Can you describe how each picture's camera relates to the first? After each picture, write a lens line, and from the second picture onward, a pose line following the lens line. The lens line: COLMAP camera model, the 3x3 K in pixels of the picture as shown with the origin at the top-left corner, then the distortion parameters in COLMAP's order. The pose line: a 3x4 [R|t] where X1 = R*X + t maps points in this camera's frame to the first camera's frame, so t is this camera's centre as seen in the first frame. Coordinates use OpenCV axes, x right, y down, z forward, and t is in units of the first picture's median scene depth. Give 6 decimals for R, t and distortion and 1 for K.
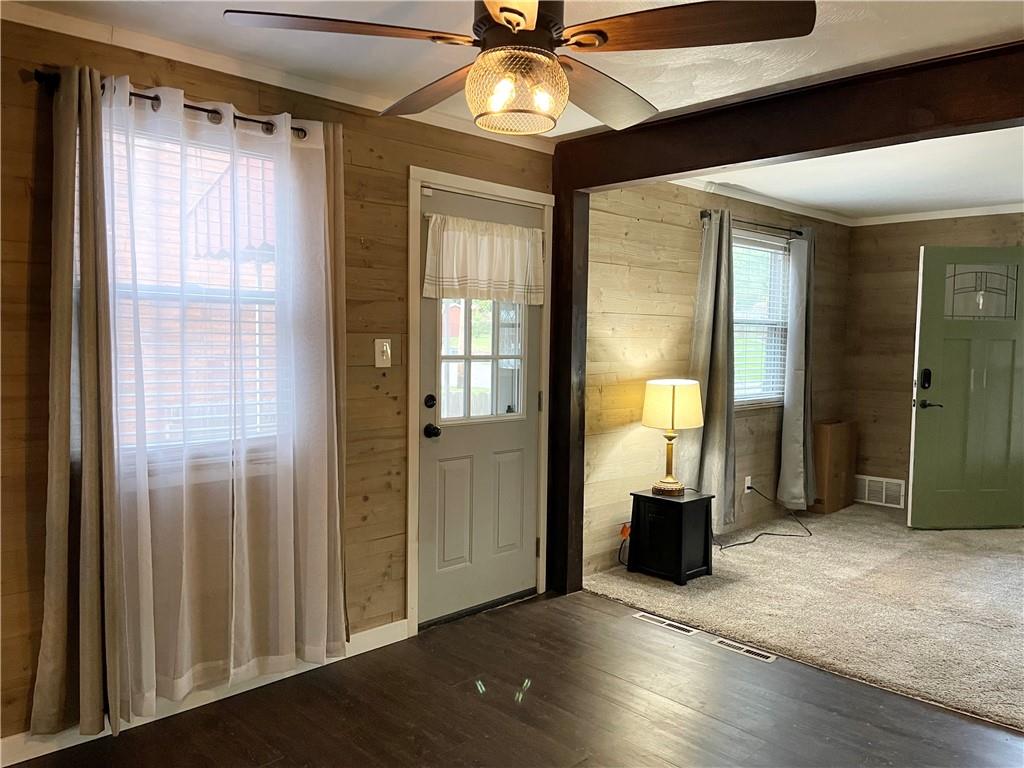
lens RADIAL K [[774.9, 0, 515.9], [0, 774.9, 385.6], [0, 0, 1]] dist [0.060965, -0.071203]
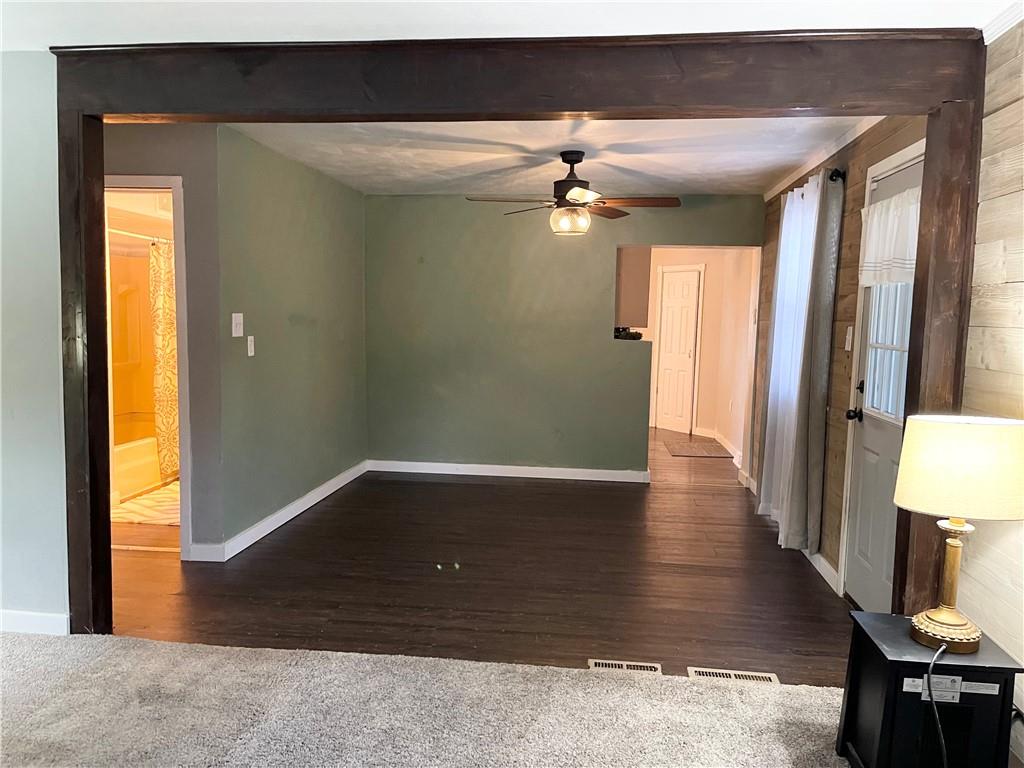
lens RADIAL K [[769.5, 0, 509.3], [0, 769.5, 386.7], [0, 0, 1]] dist [0.093841, -0.119555]
pose [[-0.779086, 0.031677, -0.626116, 0.883076], [-0.069555, 0.988189, 0.136544, -0.086921], [0.623047, 0.149929, -0.767681, 1.455644]]
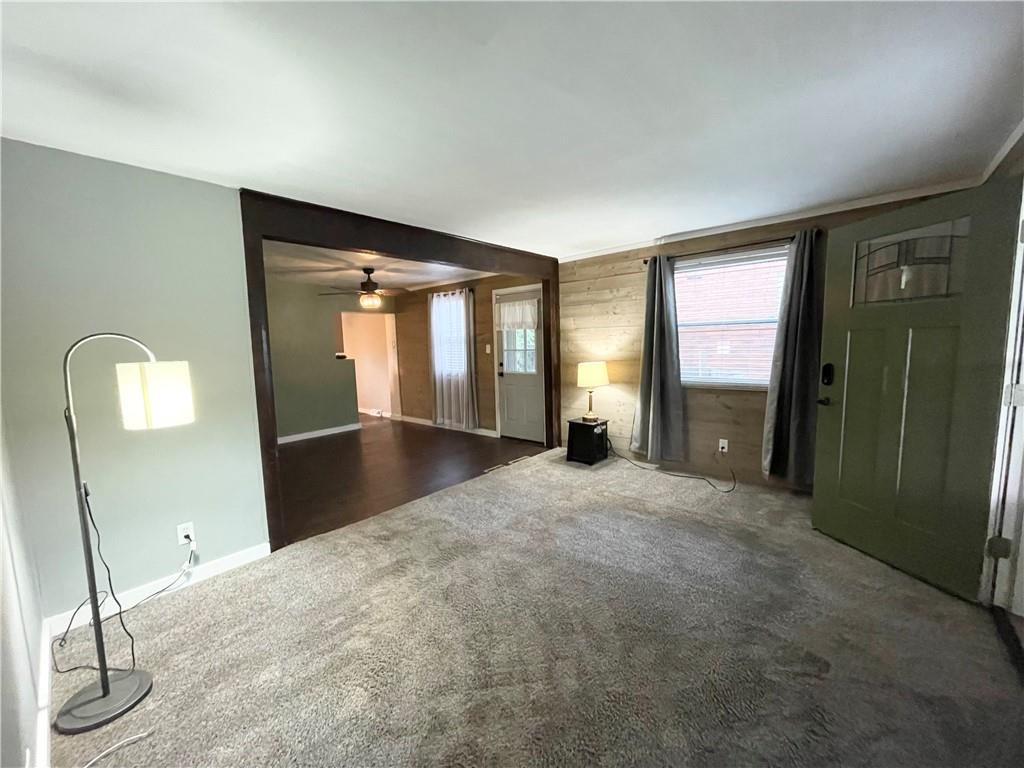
lens RADIAL K [[412.7, 0, 510.1], [0, 412.7, 389.8], [0, 0, 1]] dist [-0.000258, 0.000130]
pose [[0.070539, 0.099317, -0.992552, 1.473148], [-0.030866, 0.994772, 0.097346, -0.039518], [0.997031, 0.023769, 0.073236, 0.883713]]
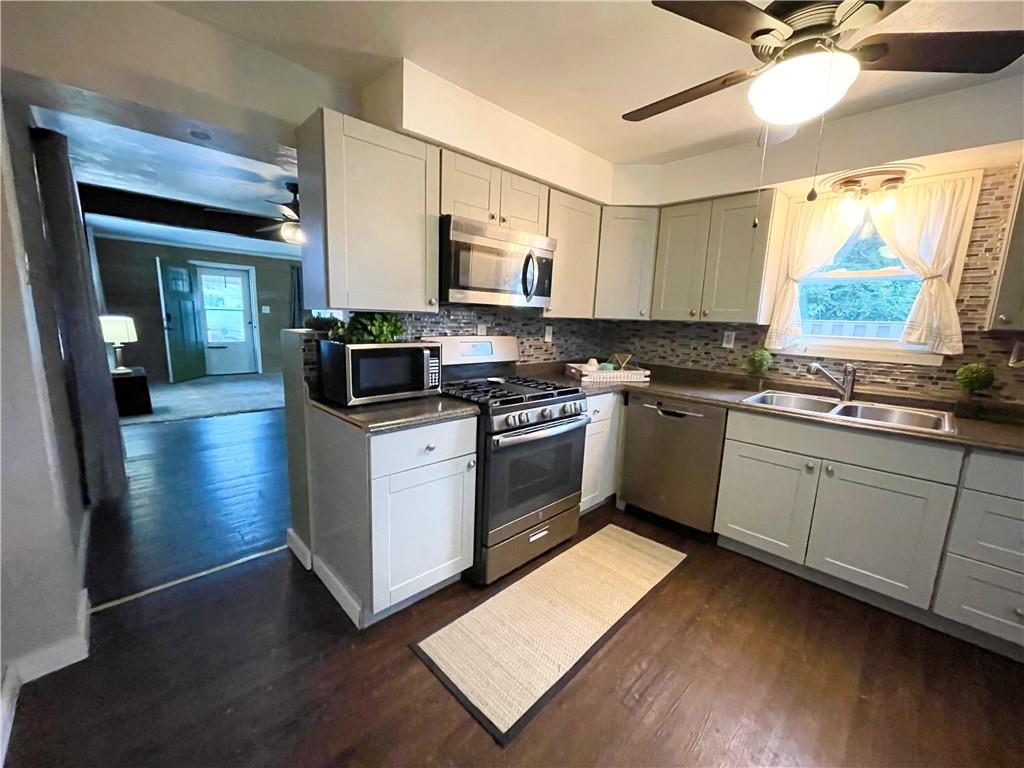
lens RADIAL K [[412.7, 0, 510.1], [0, 412.7, 389.8], [0, 0, 1]] dist [-0.000258, 0.000130]
pose [[0.003472, -0.184321, 0.982860, -1.041933], [0.030030, 0.982442, 0.184137, 0.010563], [-0.999543, 0.028876, 0.008946, -0.004463]]
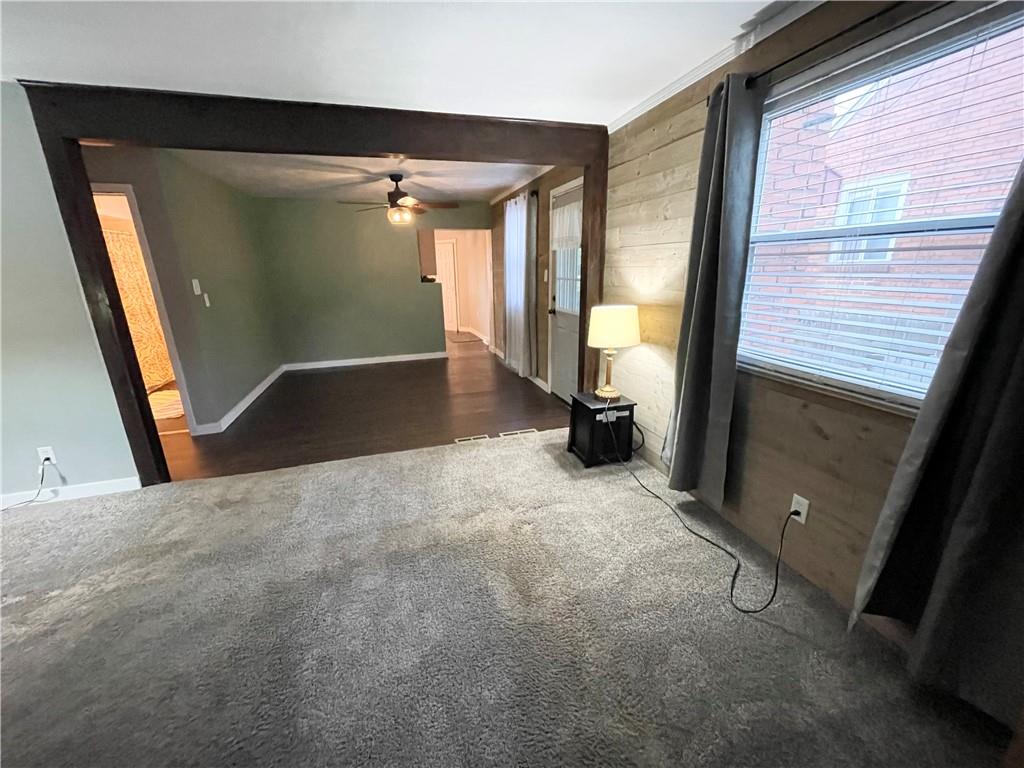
lens RADIAL K [[412.7, 0, 510.1], [0, 412.7, 389.8], [0, 0, 1]] dist [-0.000258, 0.000130]
pose [[-0.465043, 0.251164, -0.848912, 1.008313], [-0.039132, 0.952141, 0.303143, -0.083319], [0.884423, 0.174195, -0.432958, 1.404377]]
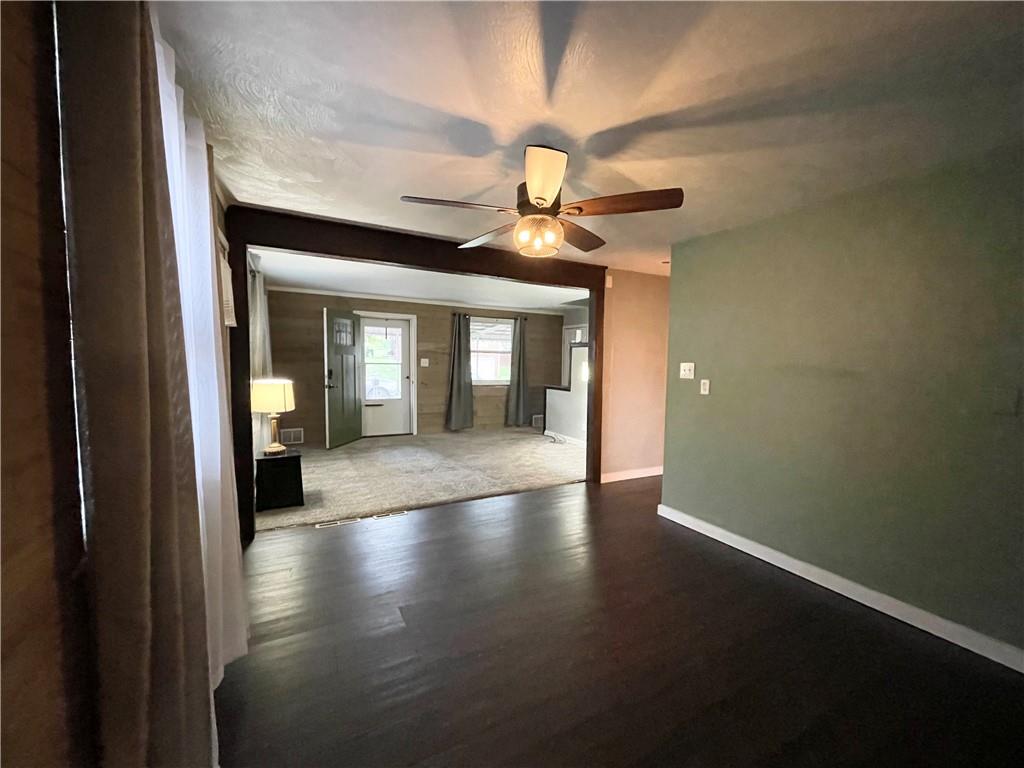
lens RADIAL K [[412.7, 0, 510.1], [0, 412.7, 389.8], [0, 0, 1]] dist [-0.000258, 0.000130]
pose [[0.271020, -0.078228, 0.959390, -0.558506], [0.047481, 0.996565, 0.067847, -0.027705], [-0.961402, 0.027165, 0.273803, 0.395435]]
